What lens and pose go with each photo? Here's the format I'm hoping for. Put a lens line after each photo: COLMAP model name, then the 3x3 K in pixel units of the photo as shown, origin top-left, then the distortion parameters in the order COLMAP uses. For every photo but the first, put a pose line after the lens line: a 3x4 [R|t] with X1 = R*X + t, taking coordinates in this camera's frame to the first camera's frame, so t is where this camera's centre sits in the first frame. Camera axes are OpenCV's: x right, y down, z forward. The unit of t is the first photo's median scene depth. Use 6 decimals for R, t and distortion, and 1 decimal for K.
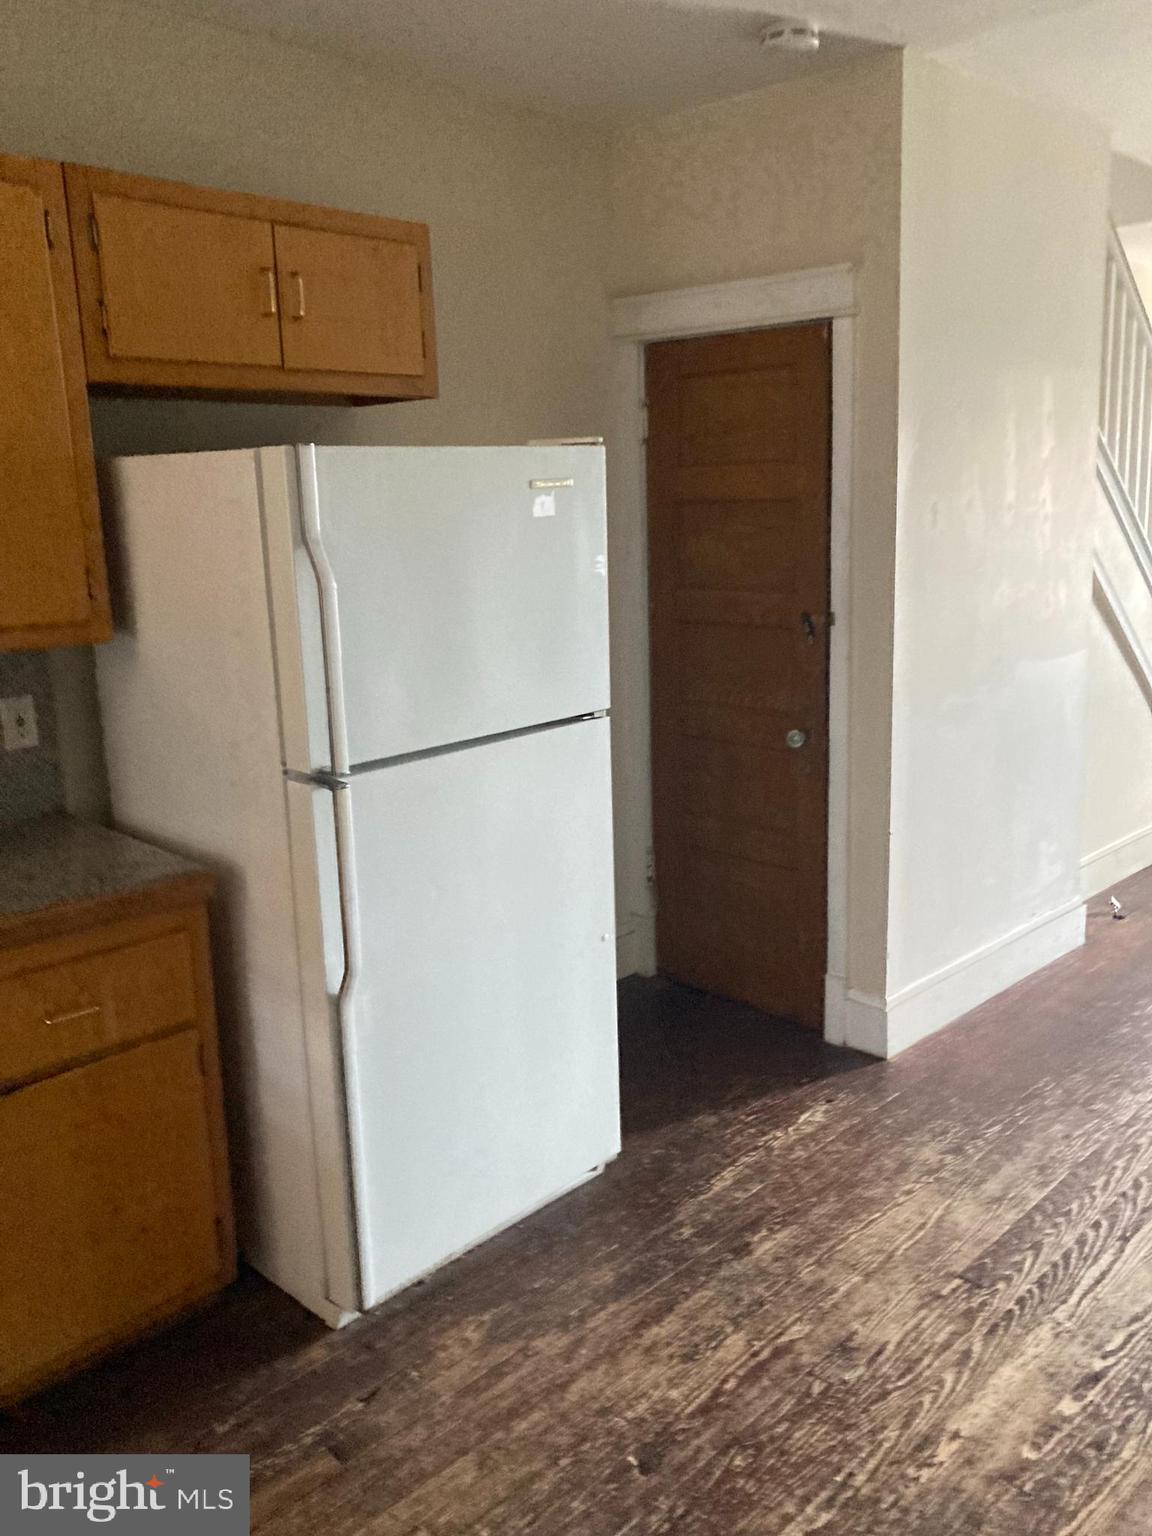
lens RADIAL K [[1267.9, 0, 581.6], [0, 1267.9, 770.3], [0, 0, 1]] dist [0.012817, -0.007599]
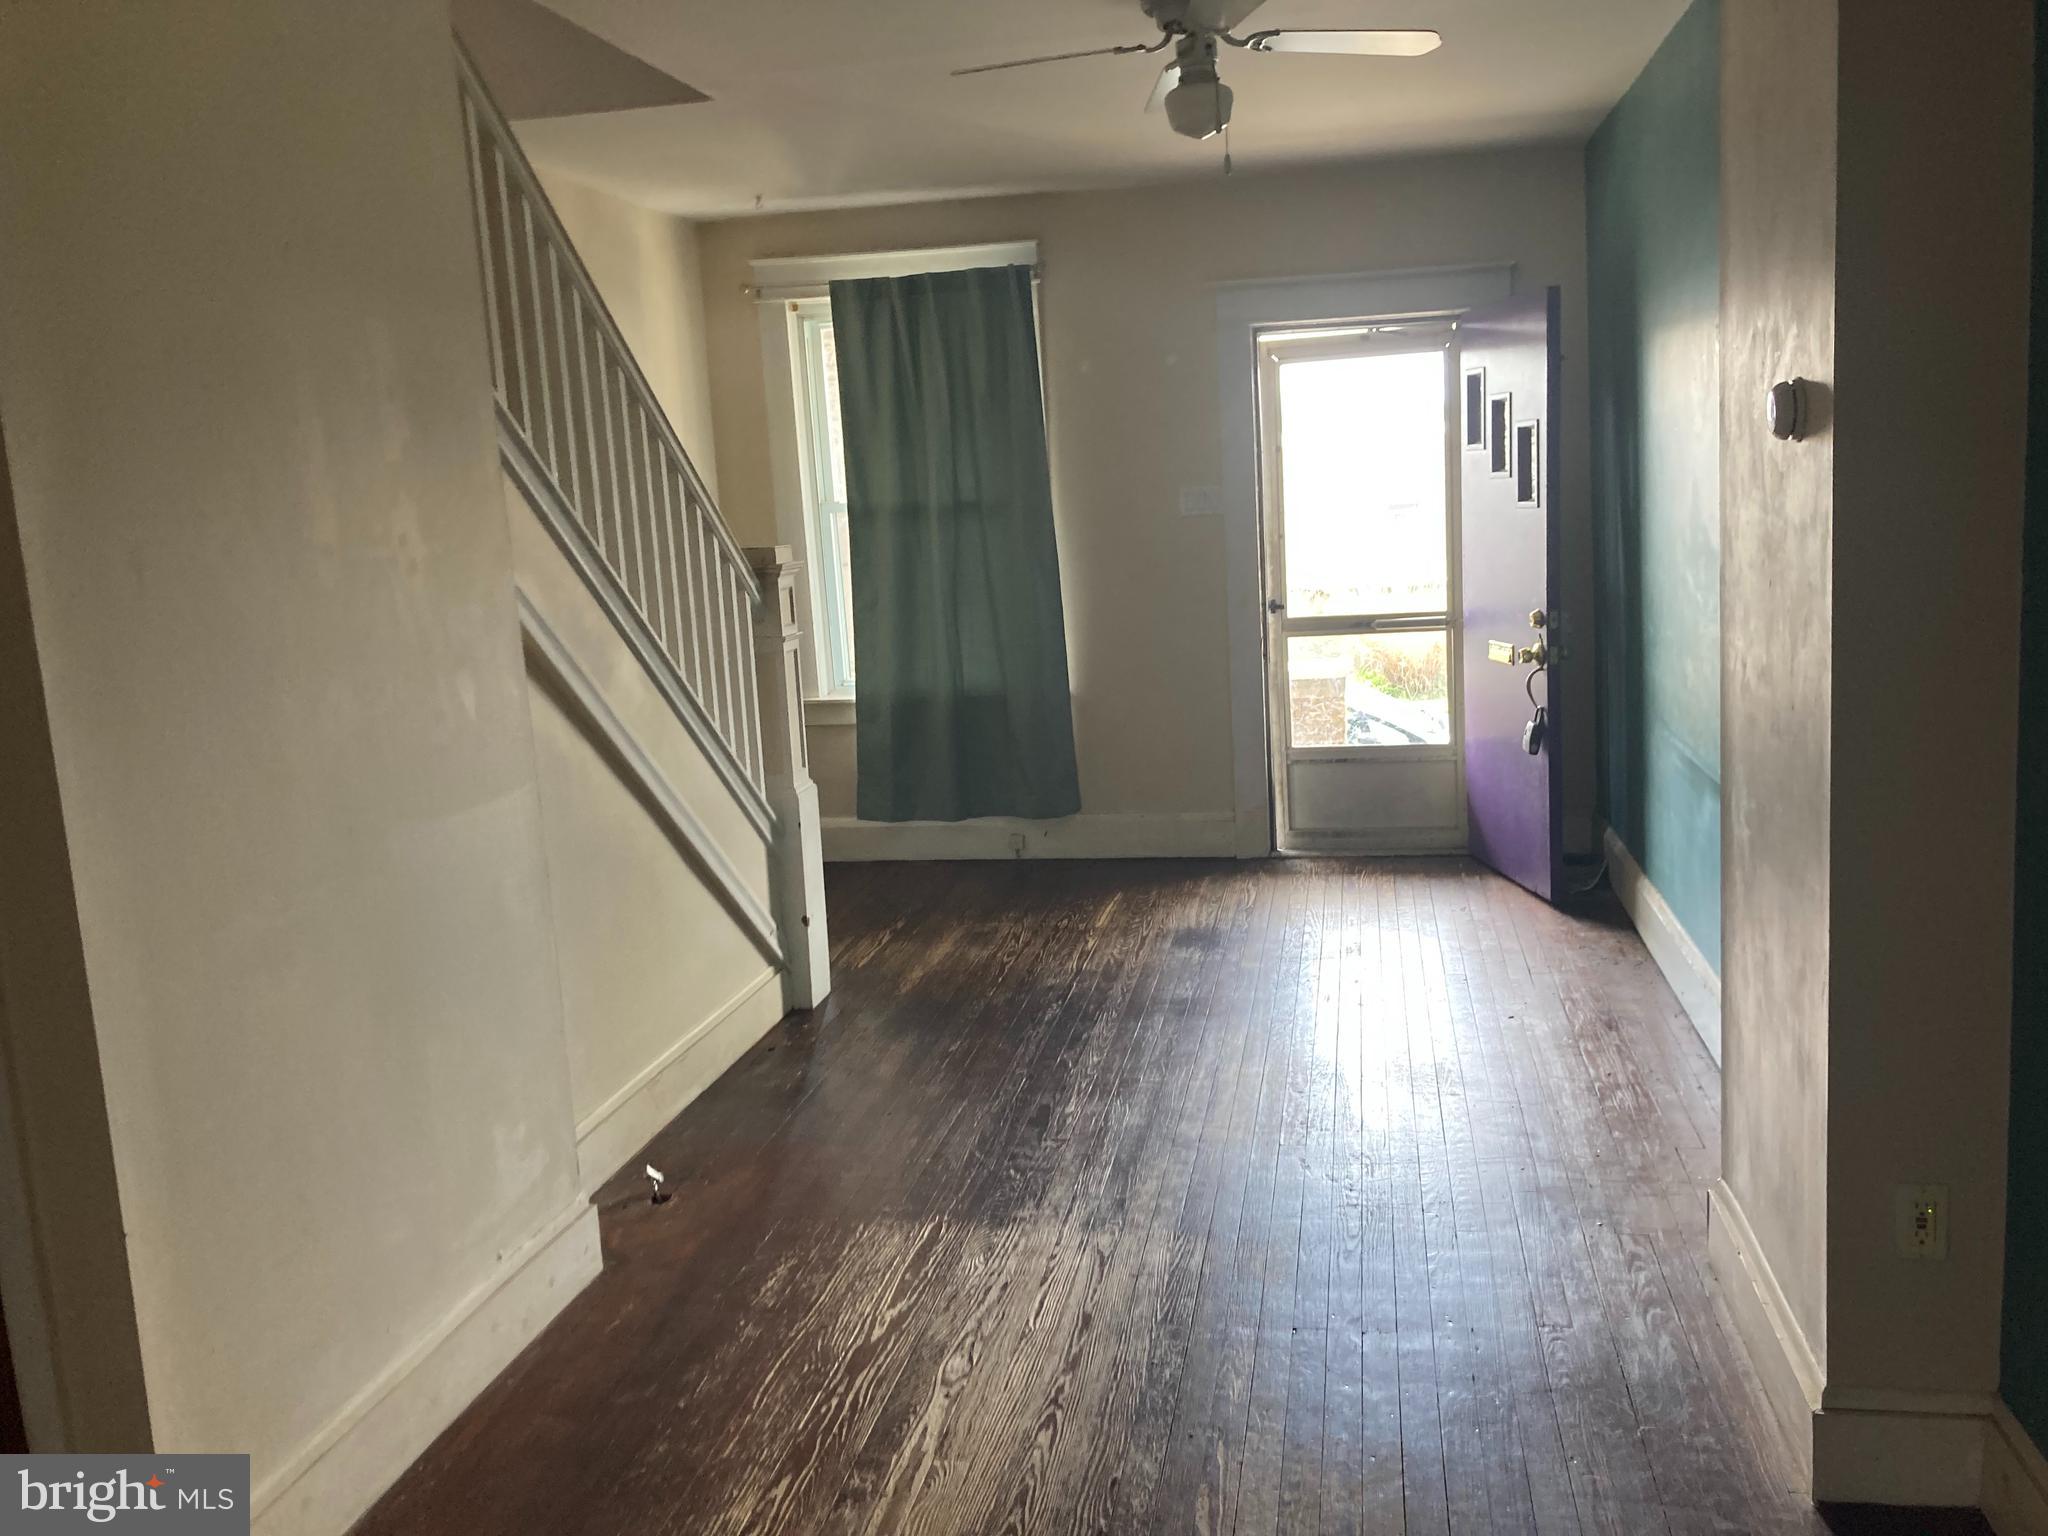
lens RADIAL K [[1690.6, 0, 1024.6], [0, 1690.6, 763.9], [0, 0, 1]] dist [0.012817, -0.007599]
pose [[0.833940, -0.103849, 0.541995, 0.159724], [0.143161, 0.989222, -0.030734, -0.045973], [-0.532962, 0.103223, 0.839819, 0.212844]]
